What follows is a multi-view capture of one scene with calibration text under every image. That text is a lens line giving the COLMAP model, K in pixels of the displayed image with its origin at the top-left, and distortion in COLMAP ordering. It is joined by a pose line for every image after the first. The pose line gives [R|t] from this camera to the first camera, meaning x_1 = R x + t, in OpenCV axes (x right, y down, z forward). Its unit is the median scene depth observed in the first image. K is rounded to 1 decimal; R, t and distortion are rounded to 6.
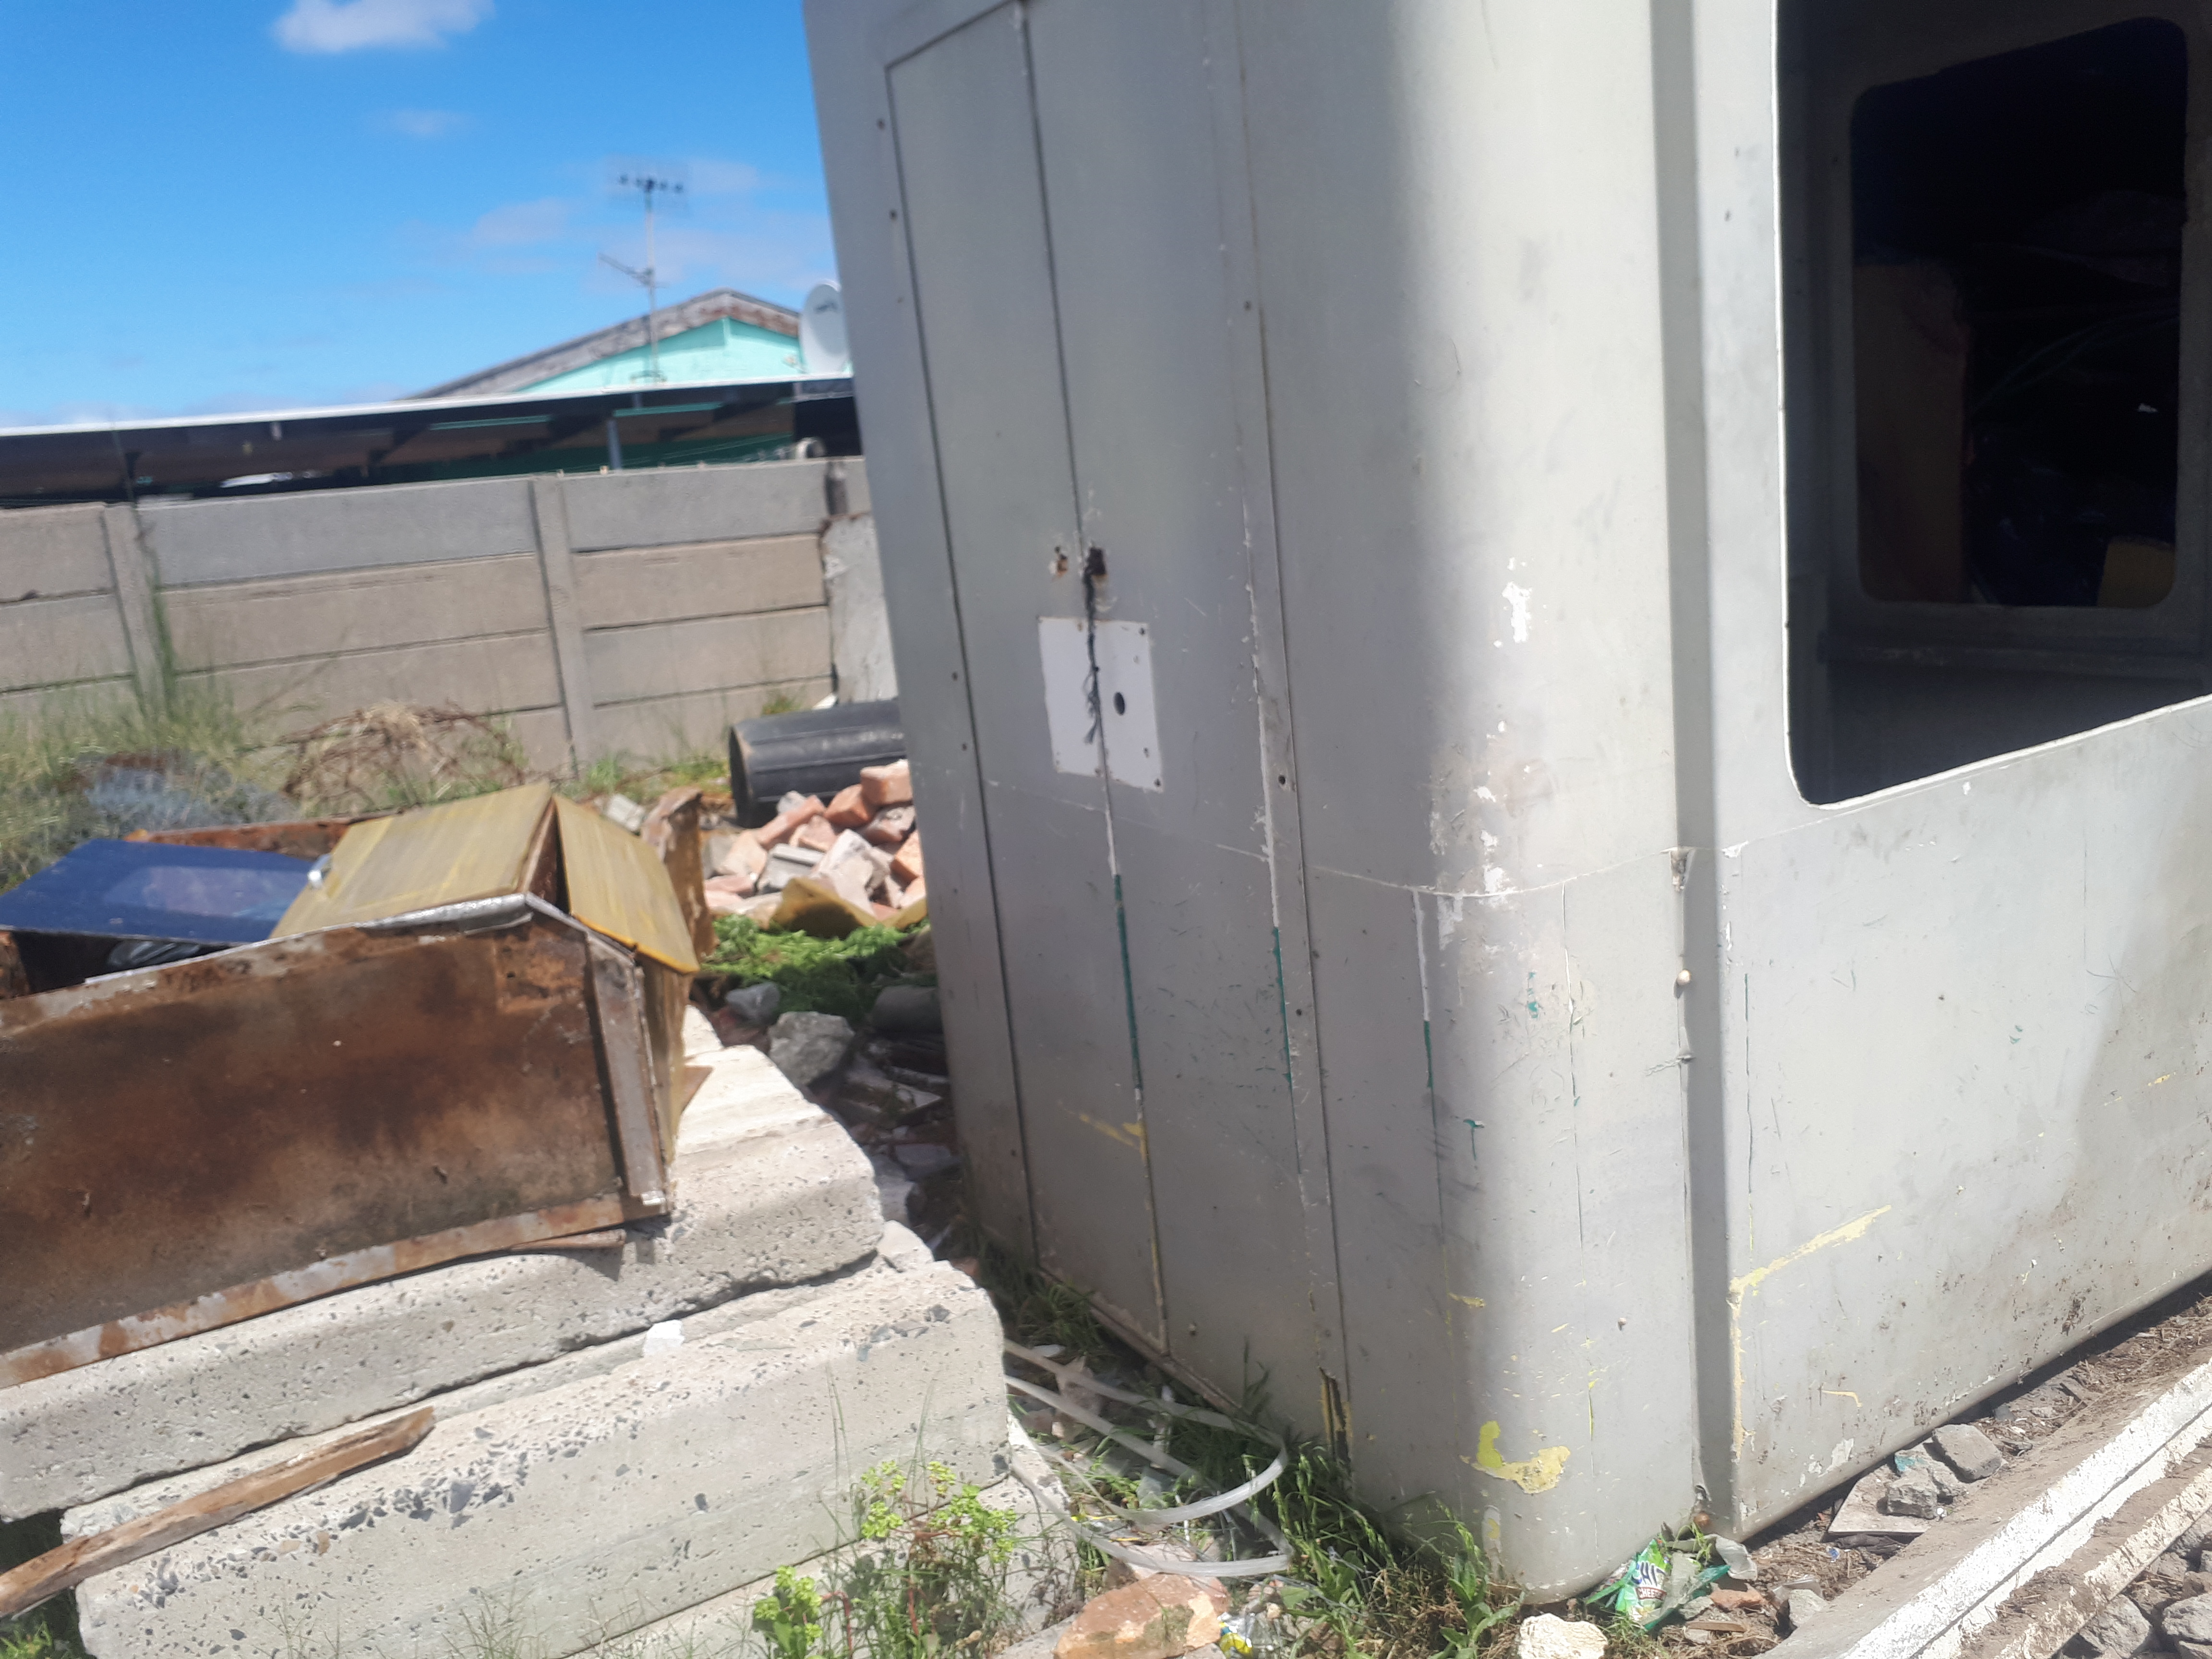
lens RADIAL K [[1808.5, 0, 1106.0], [0, 1808.5, 829.5], [0, 0, 1]] dist [0.054367, -0.073290]
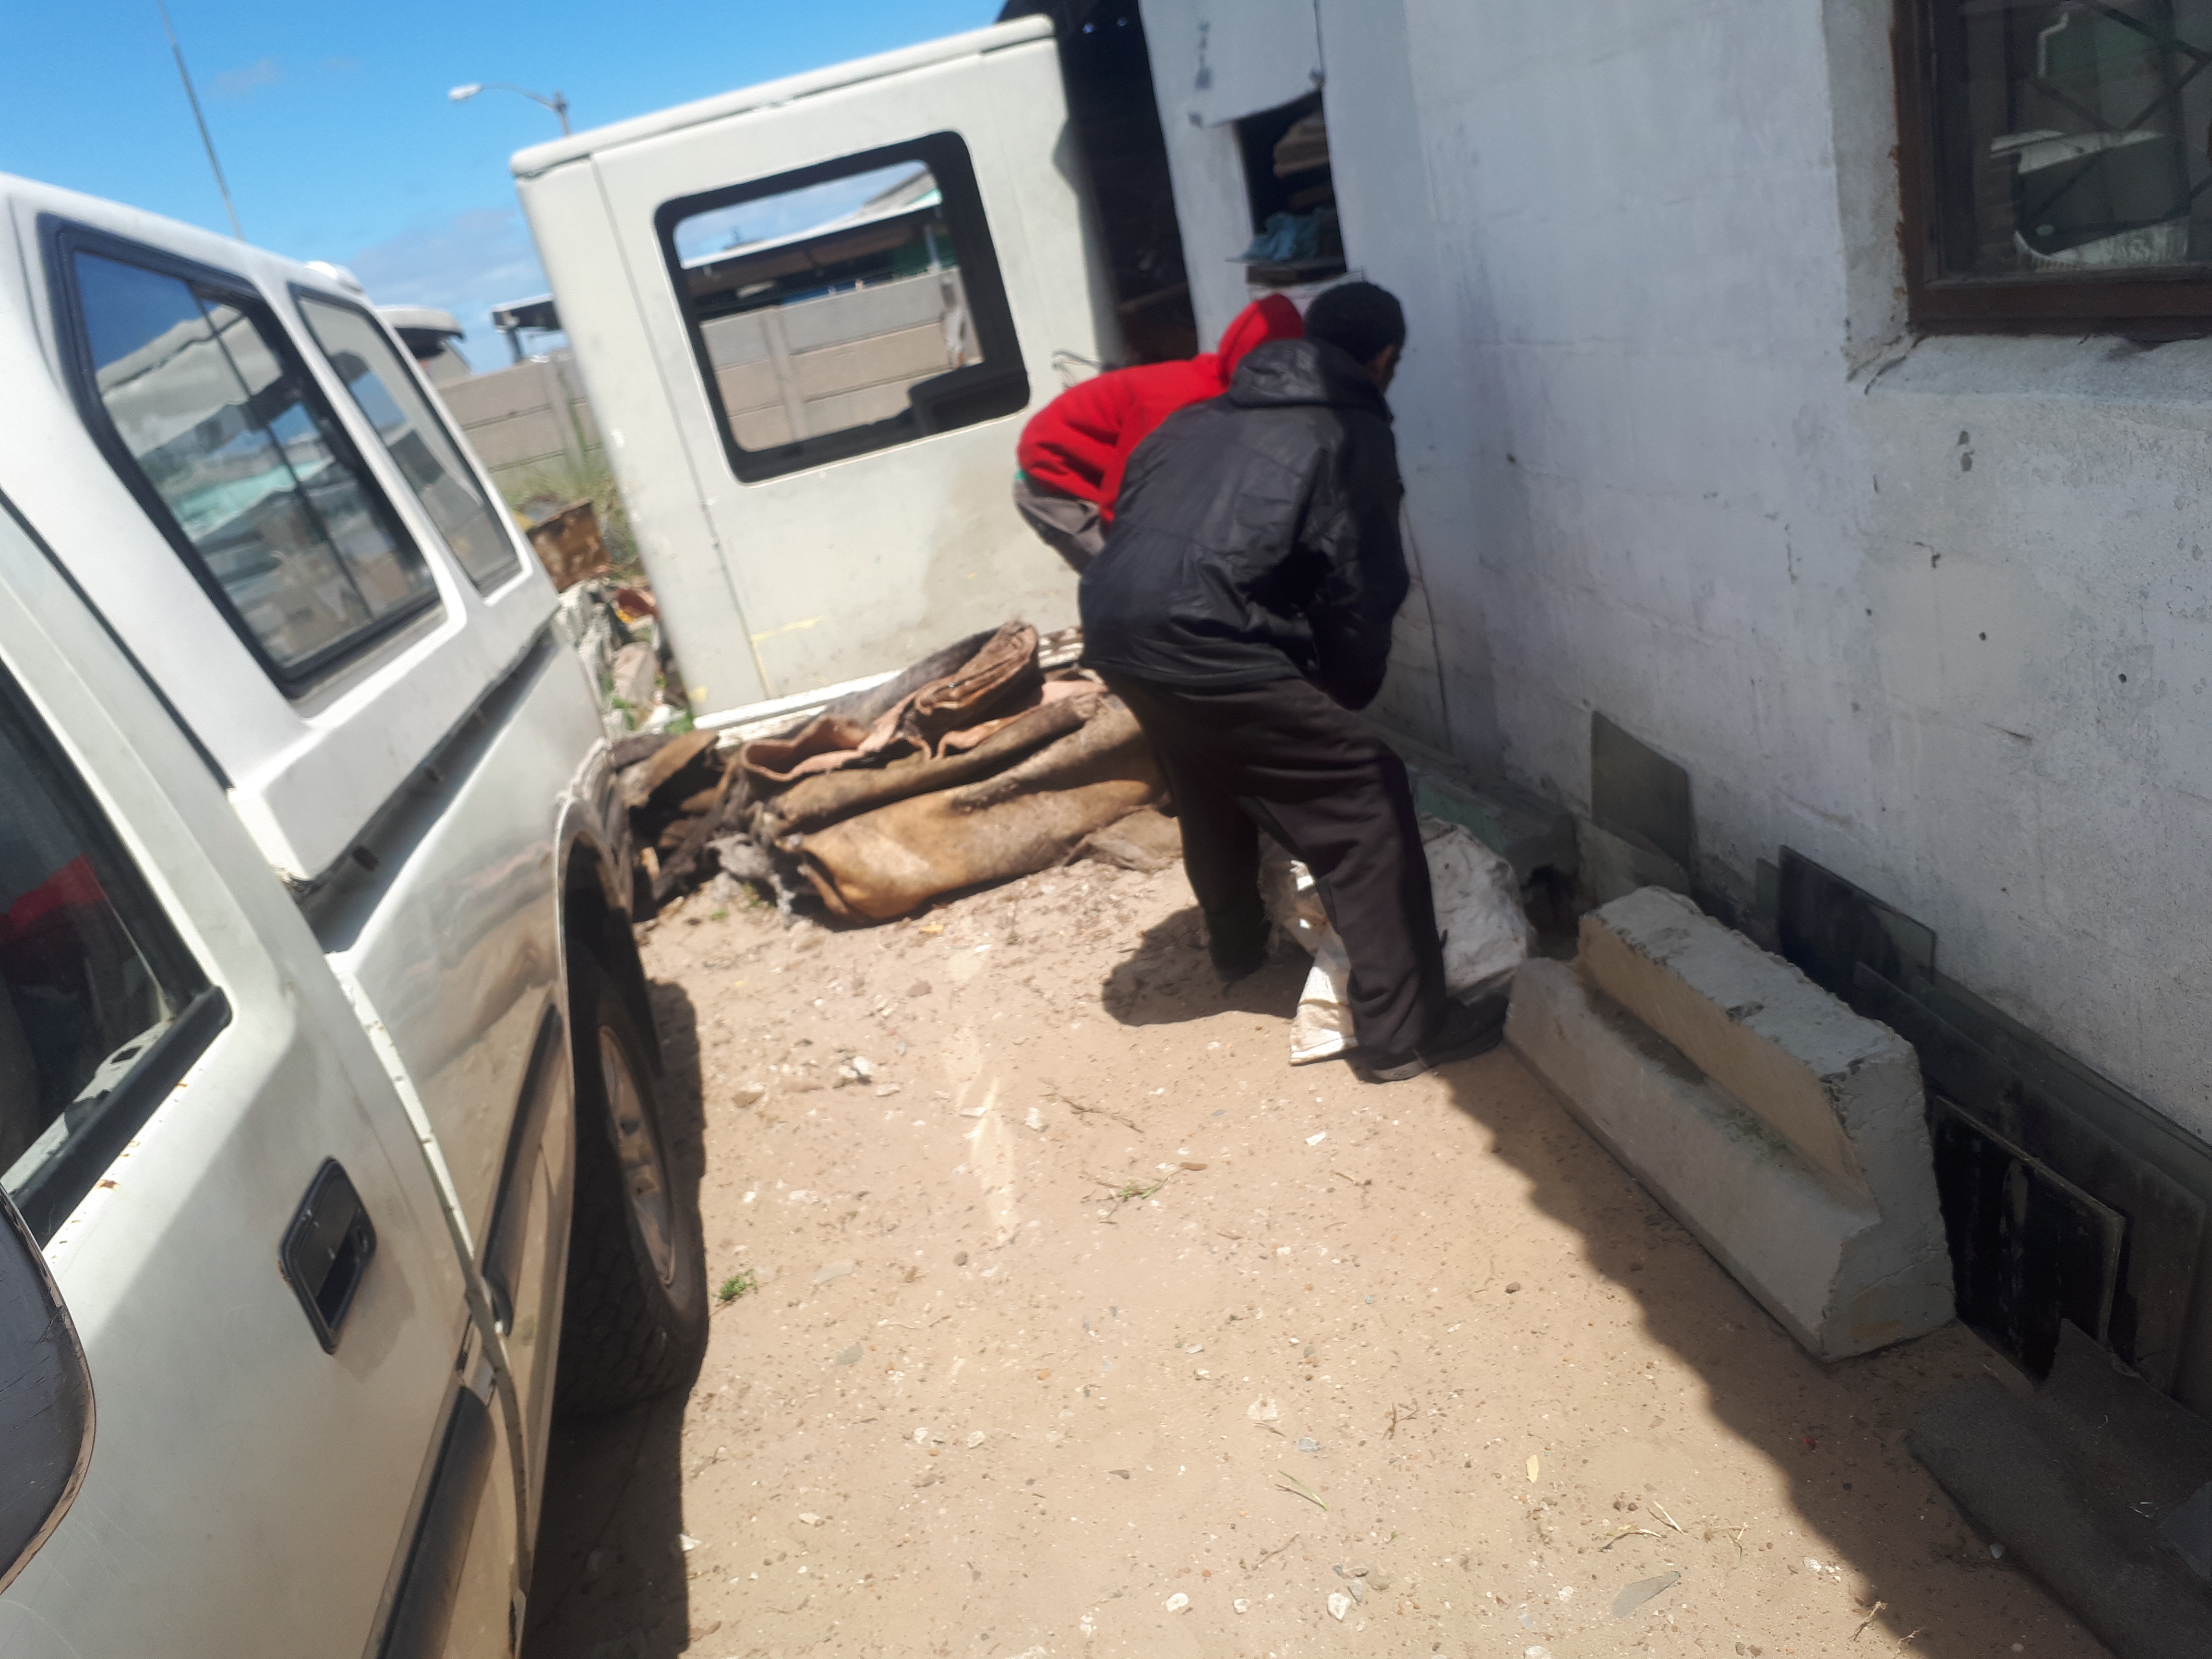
lens RADIAL K [[1825.8, 0, 1106.0], [0, 1825.8, 829.5], [0, 0, 1]] dist [0.252607, -0.713573]
pose [[0.921245, 0.000564, -0.388982, 2.042626], [0.064635, 0.985875, 0.154508, 0.111070], [0.383575, -0.167482, 0.908196, -1.658813]]
